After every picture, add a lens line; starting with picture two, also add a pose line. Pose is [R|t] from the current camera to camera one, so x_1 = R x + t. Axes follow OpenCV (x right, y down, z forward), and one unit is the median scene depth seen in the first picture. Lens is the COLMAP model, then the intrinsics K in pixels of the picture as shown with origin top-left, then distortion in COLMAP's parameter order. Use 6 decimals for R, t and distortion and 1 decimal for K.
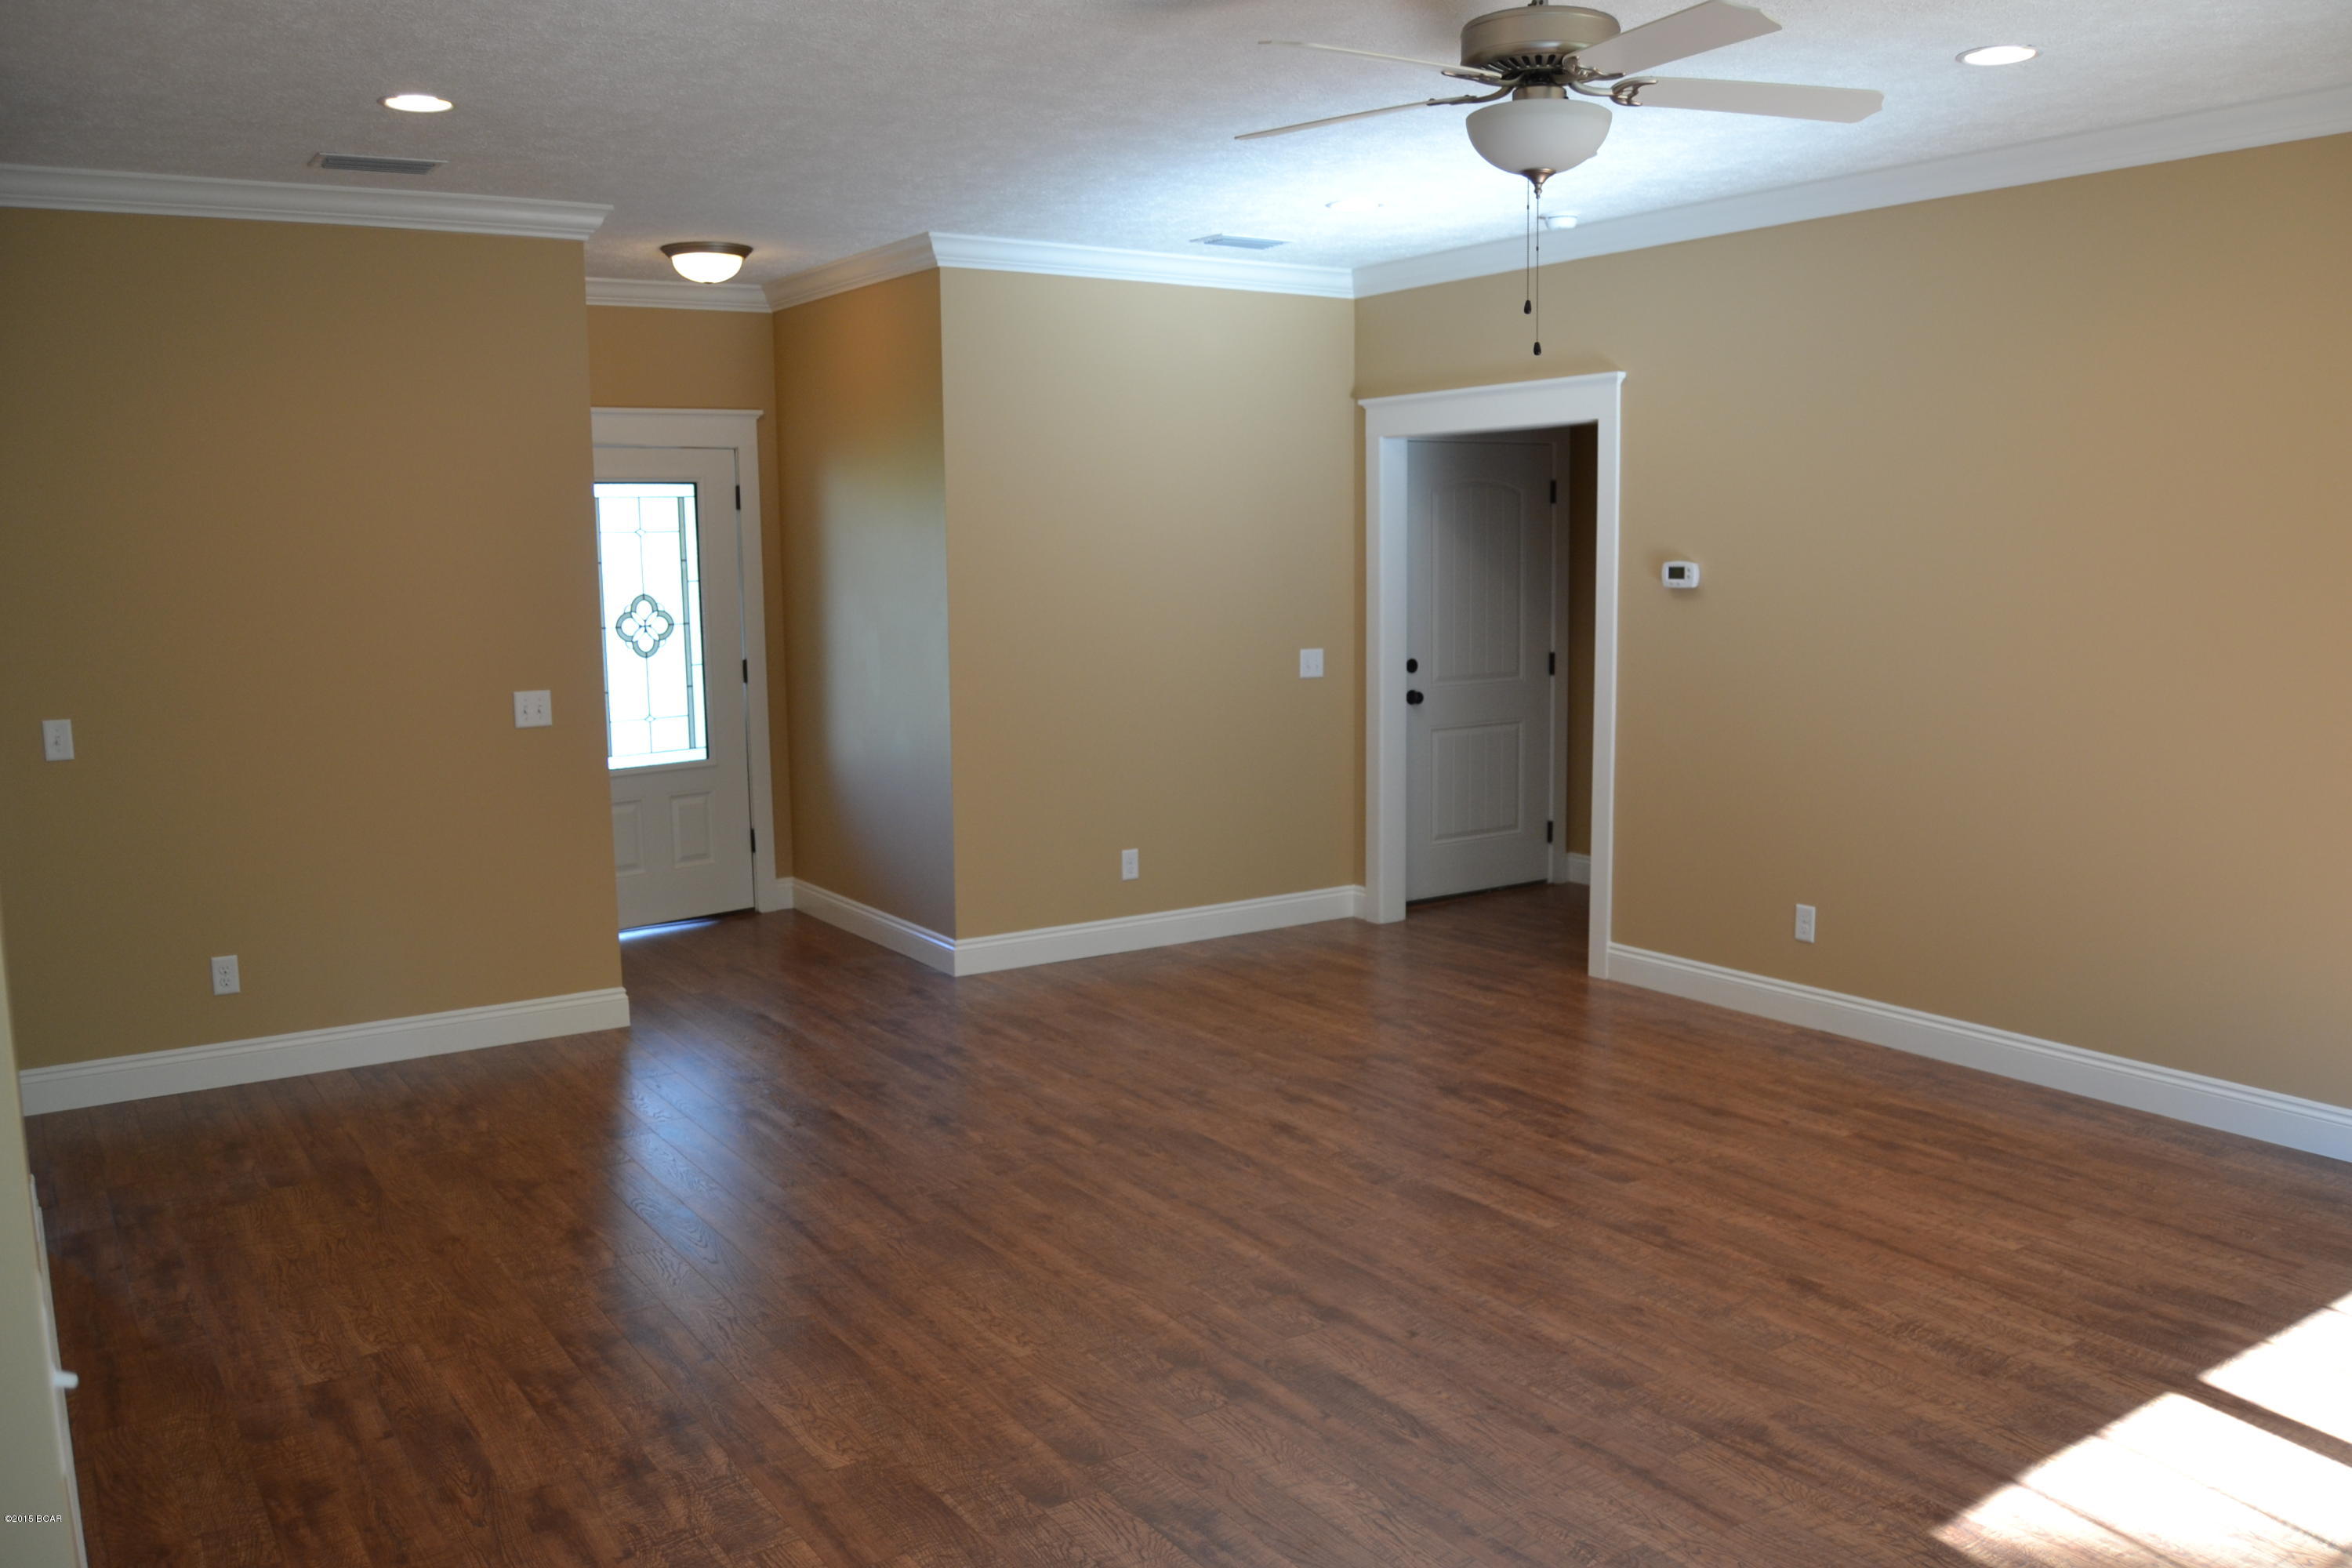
lens RADIAL K [[1870.6, 0, 1180.7], [0, 1870.6, 797.1], [0, 0, 1]] dist [-0.096243, 0.041386]
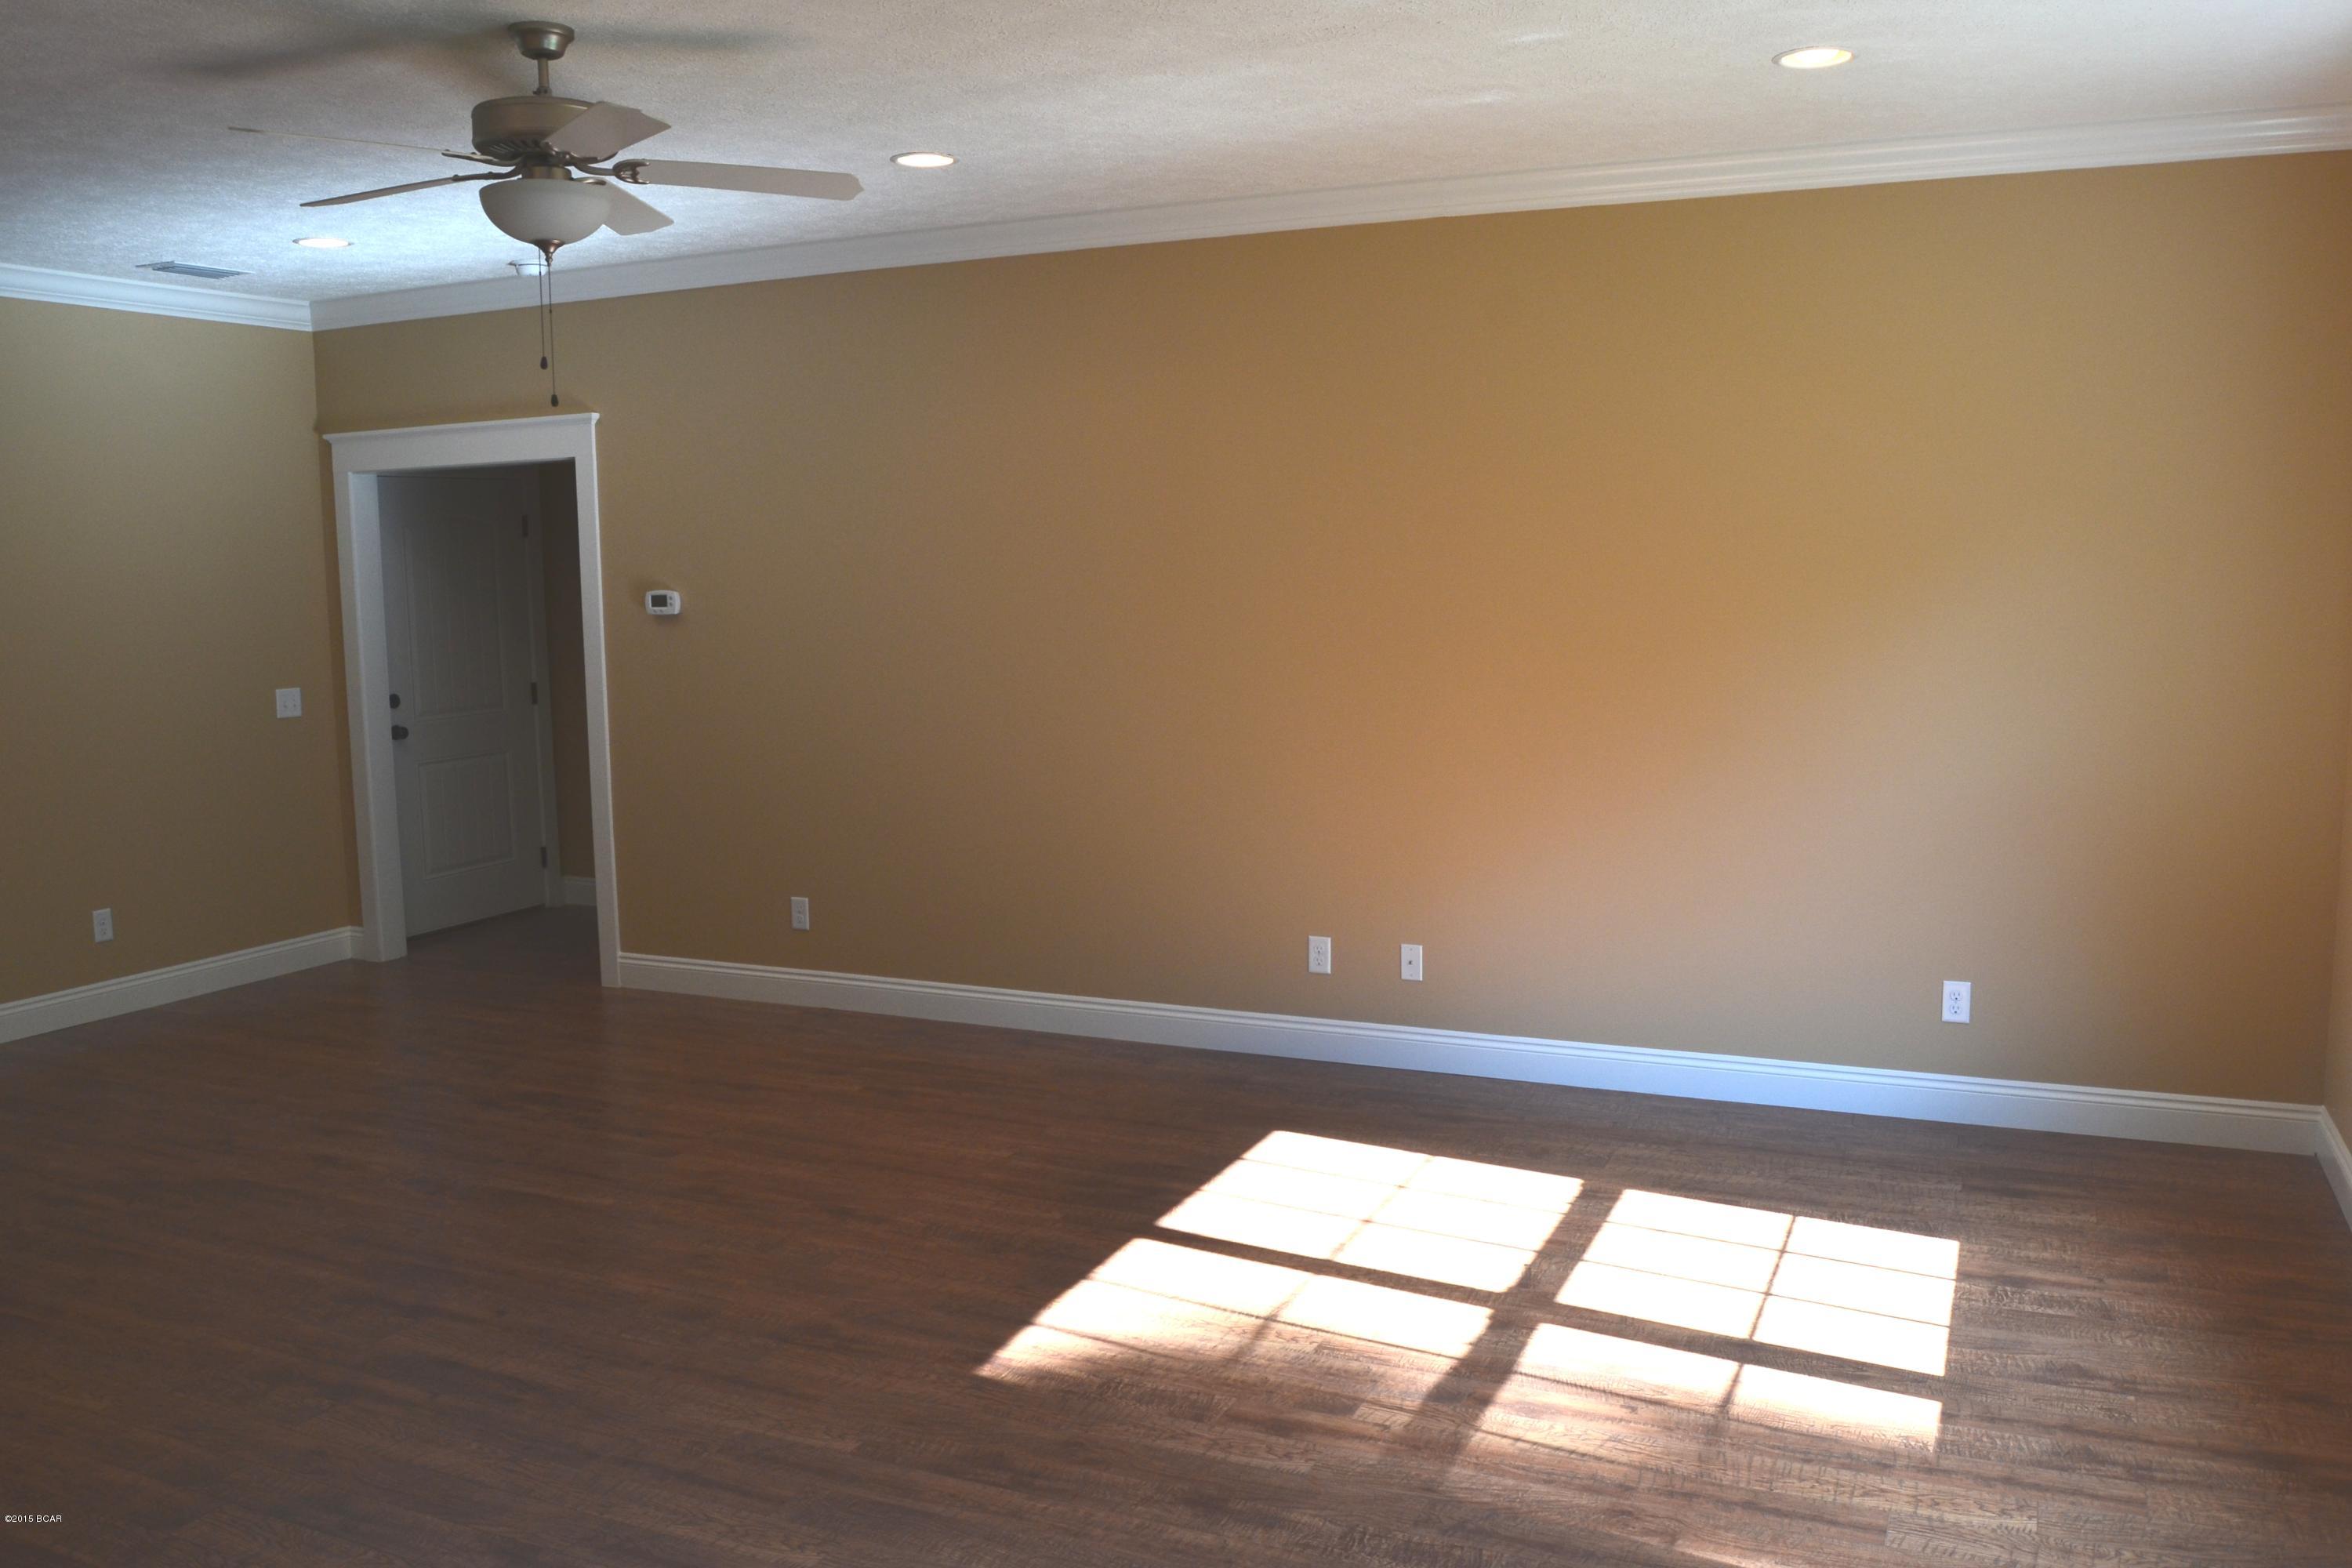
lens RADIAL K [[1870.6, 0, 1180.7], [0, 1870.6, 797.1], [0, 0, 1]] dist [-0.096243, 0.041386]
pose [[0.851252, -0.067614, 0.520383, -0.048614], [0.076117, 0.997086, 0.005040, 0.011451], [-0.519208, 0.035320, 0.853918, -0.080587]]
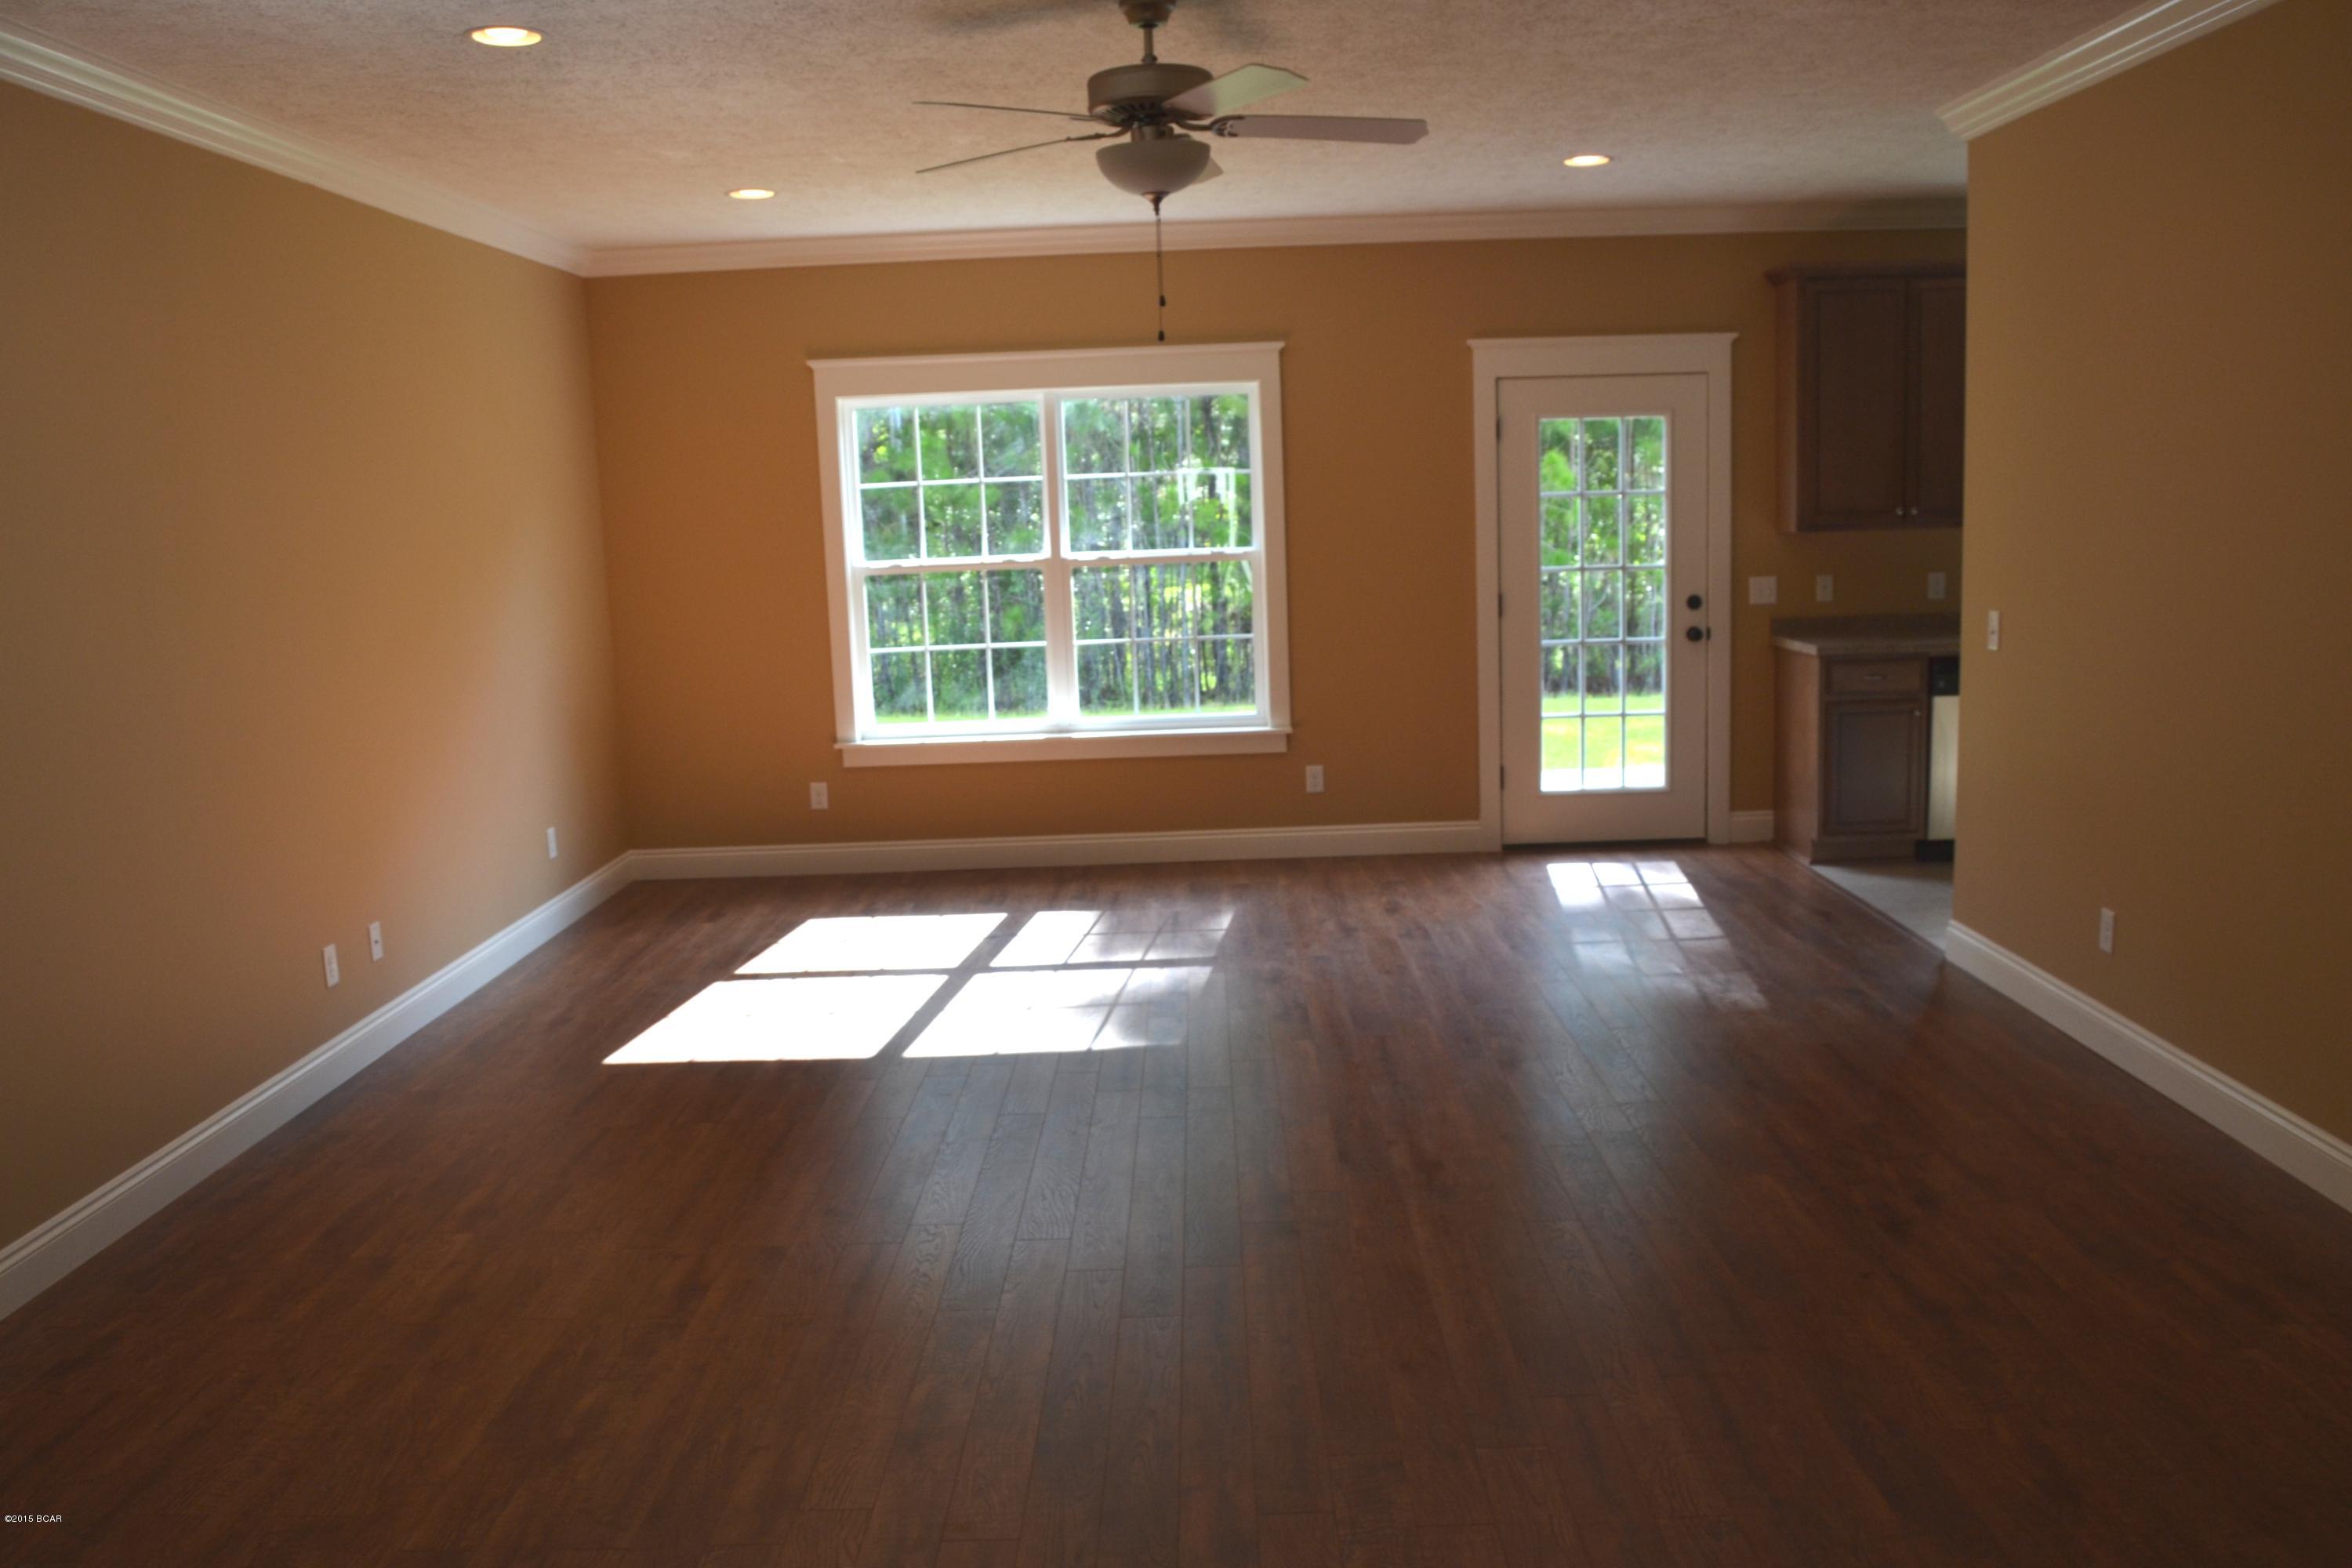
lens RADIAL K [[1870.6, 0, 1180.7], [0, 1870.6, 797.1], [0, 0, 1]] dist [-0.096243, 0.041386]
pose [[-0.828475, -0.046135, 0.558123, -0.324524], [0.121728, 0.957939, 0.259877, -0.164063], [-0.546637, 0.283241, -0.788012, 1.263265]]
